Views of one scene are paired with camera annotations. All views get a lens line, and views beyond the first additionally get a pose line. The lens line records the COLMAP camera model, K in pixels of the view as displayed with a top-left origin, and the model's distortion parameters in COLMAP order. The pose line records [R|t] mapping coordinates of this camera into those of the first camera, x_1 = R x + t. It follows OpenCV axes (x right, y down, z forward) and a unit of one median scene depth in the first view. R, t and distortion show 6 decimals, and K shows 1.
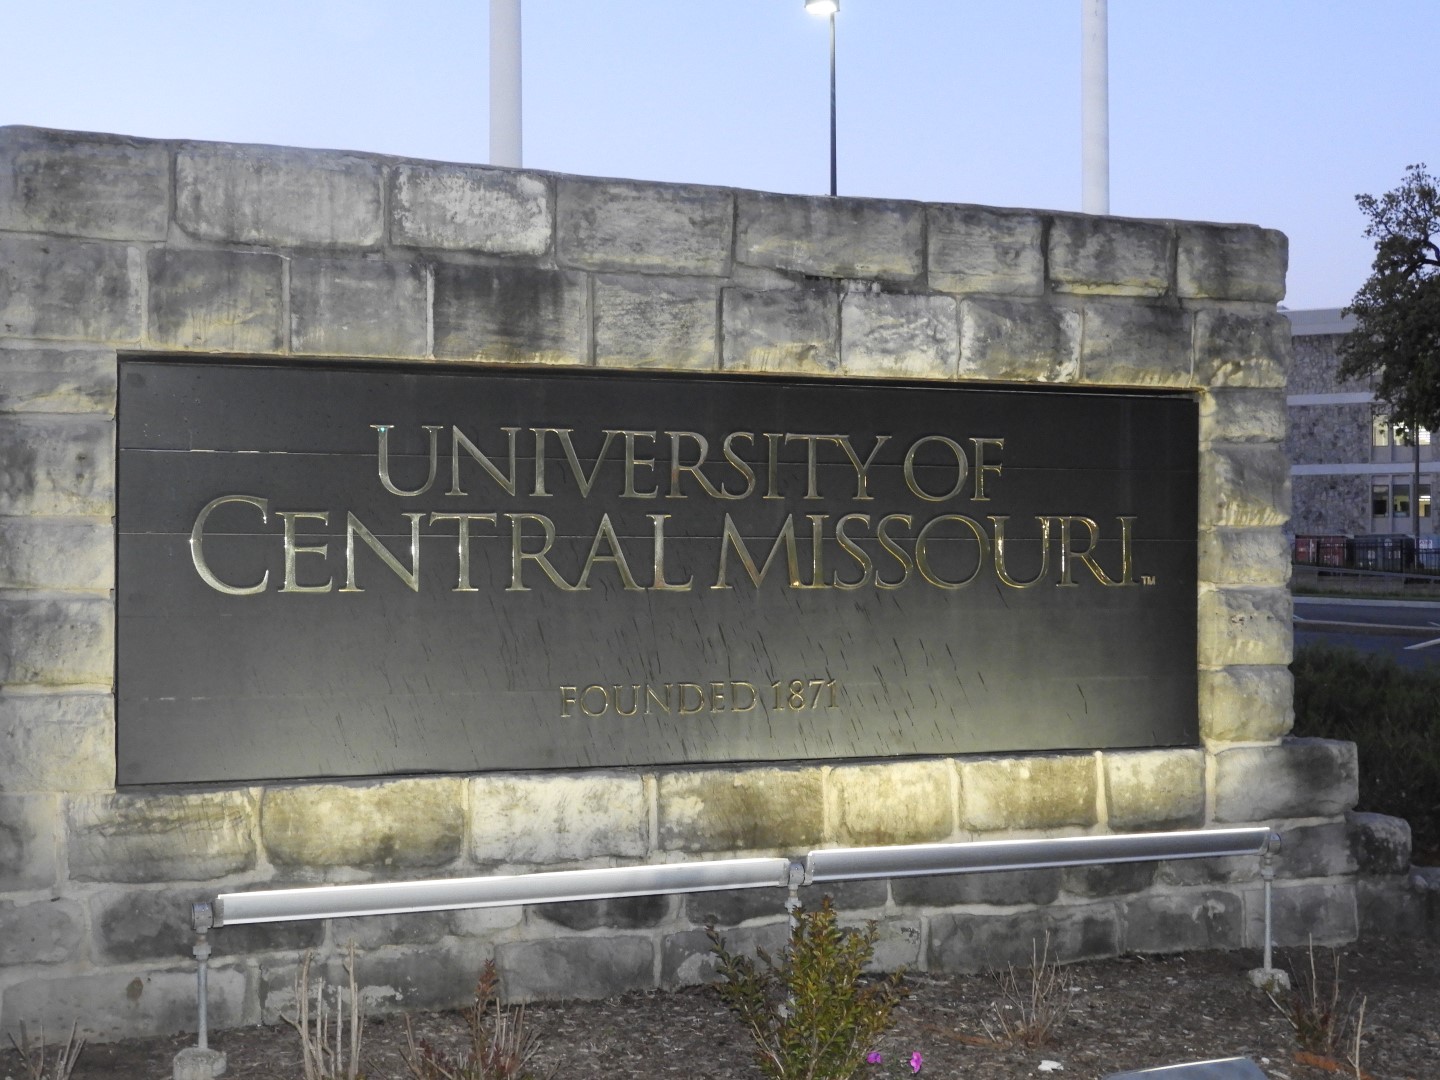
lens RADIAL K [[2069.2, 0, 721.8], [0, 2069.2, 544.6], [0, 0, 1]] dist [-0.002037, 0.000000]
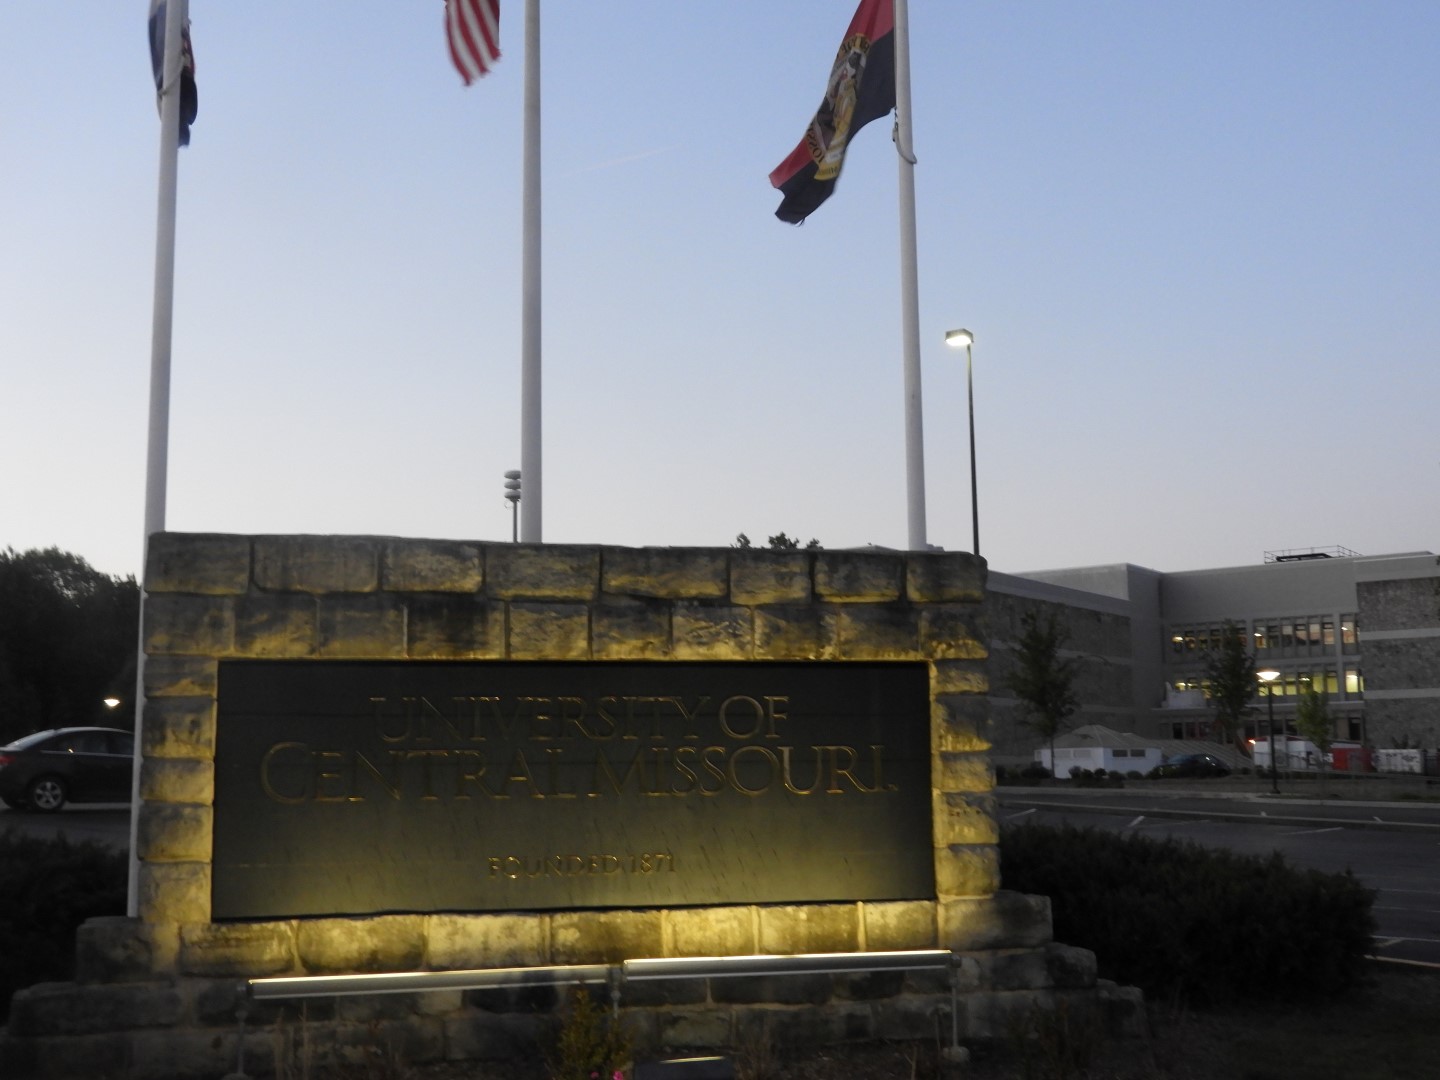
lens RADIAL K [[1731.4, 0, 713.2], [0, 1731.4, 532.7], [0, 0, 1]] dist [0.000409, 0.000000]
pose [[0.988566, -0.033437, -0.147038, 0.292230], [0.013552, 0.990860, -0.134212, 0.000787], [0.150182, 0.130684, 0.979983, -0.317809]]
